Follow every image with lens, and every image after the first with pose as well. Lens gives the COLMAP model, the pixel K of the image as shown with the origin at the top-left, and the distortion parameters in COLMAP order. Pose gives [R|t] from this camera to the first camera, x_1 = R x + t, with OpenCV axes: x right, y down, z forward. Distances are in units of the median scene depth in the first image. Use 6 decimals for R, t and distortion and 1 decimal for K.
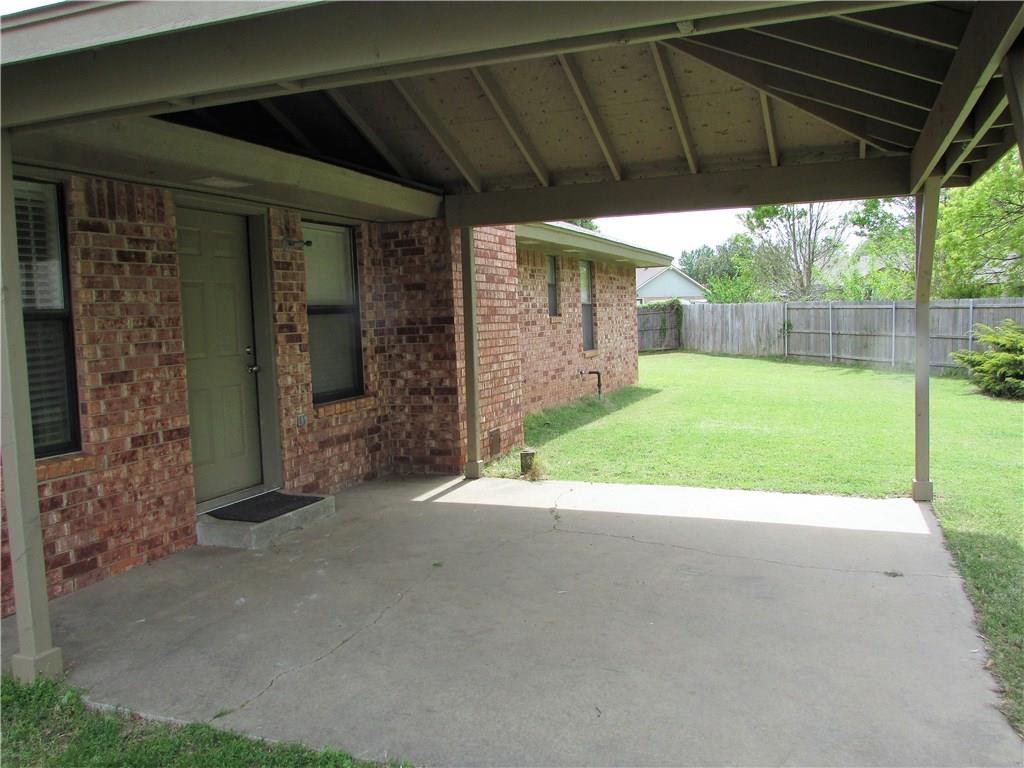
lens RADIAL K [[856.9, 0, 508.0], [0, 856.9, 384.5], [0, 0, 1]] dist [-0.041735, 0.022774]
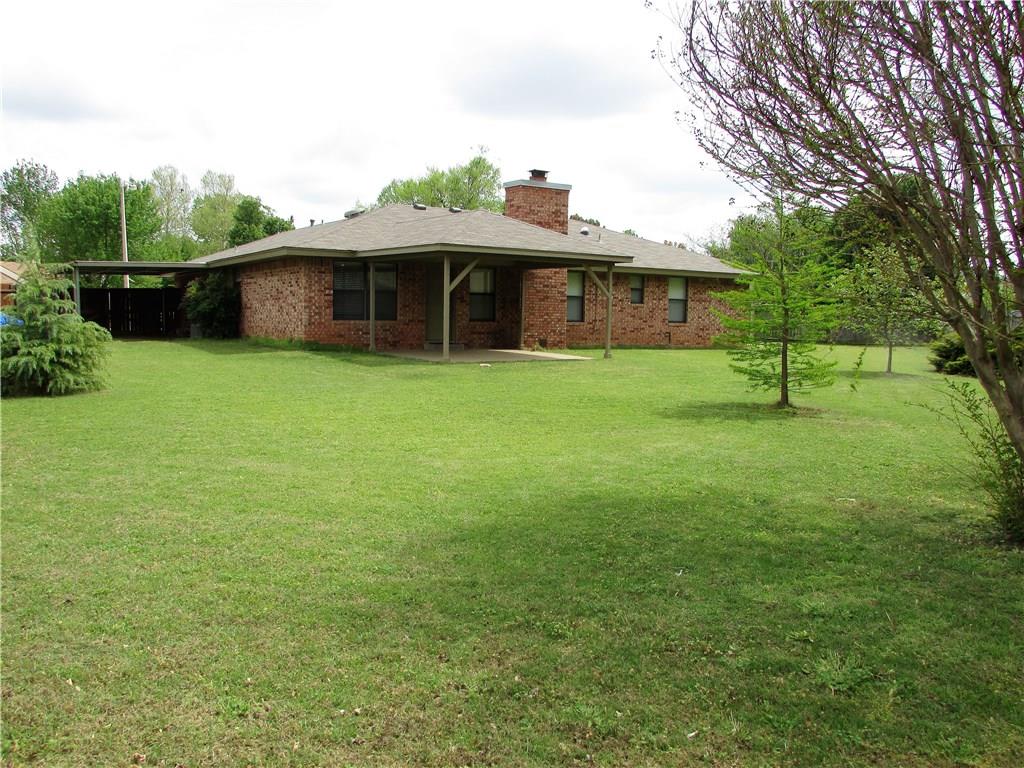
lens RADIAL K [[856.9, 0, 515.3], [0, 856.9, 383.8], [0, 0, 1]] dist [-0.041735, 0.022774]
pose [[0.822269, 0.104362, -0.559448, 1.062592], [-0.097904, 0.994327, 0.041589, 0.064037], [0.560615, 0.020575, 0.827821, -0.991843]]
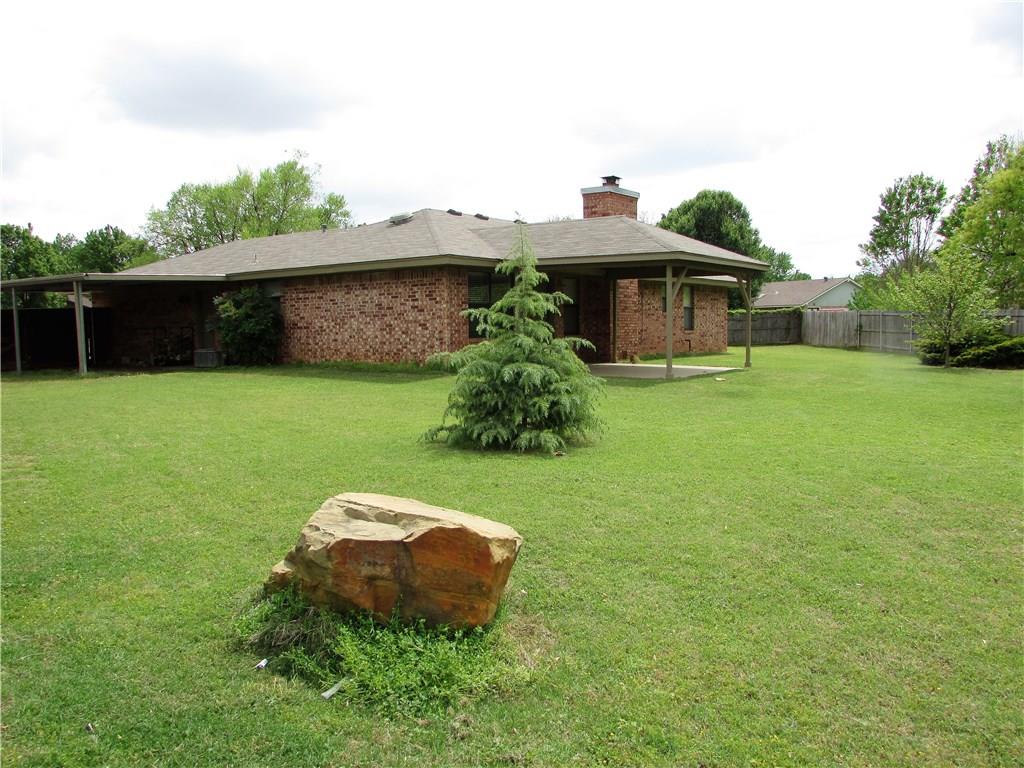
lens RADIAL K [[856.9, 0, 509.9], [0, 856.9, 387.5], [0, 0, 1]] dist [-0.041735, 0.022774]
pose [[0.970453, 0.048645, -0.236338, 0.198319], [-0.048425, 0.998804, 0.006737, 0.119379], [0.236383, 0.004906, 0.971648, -1.241138]]
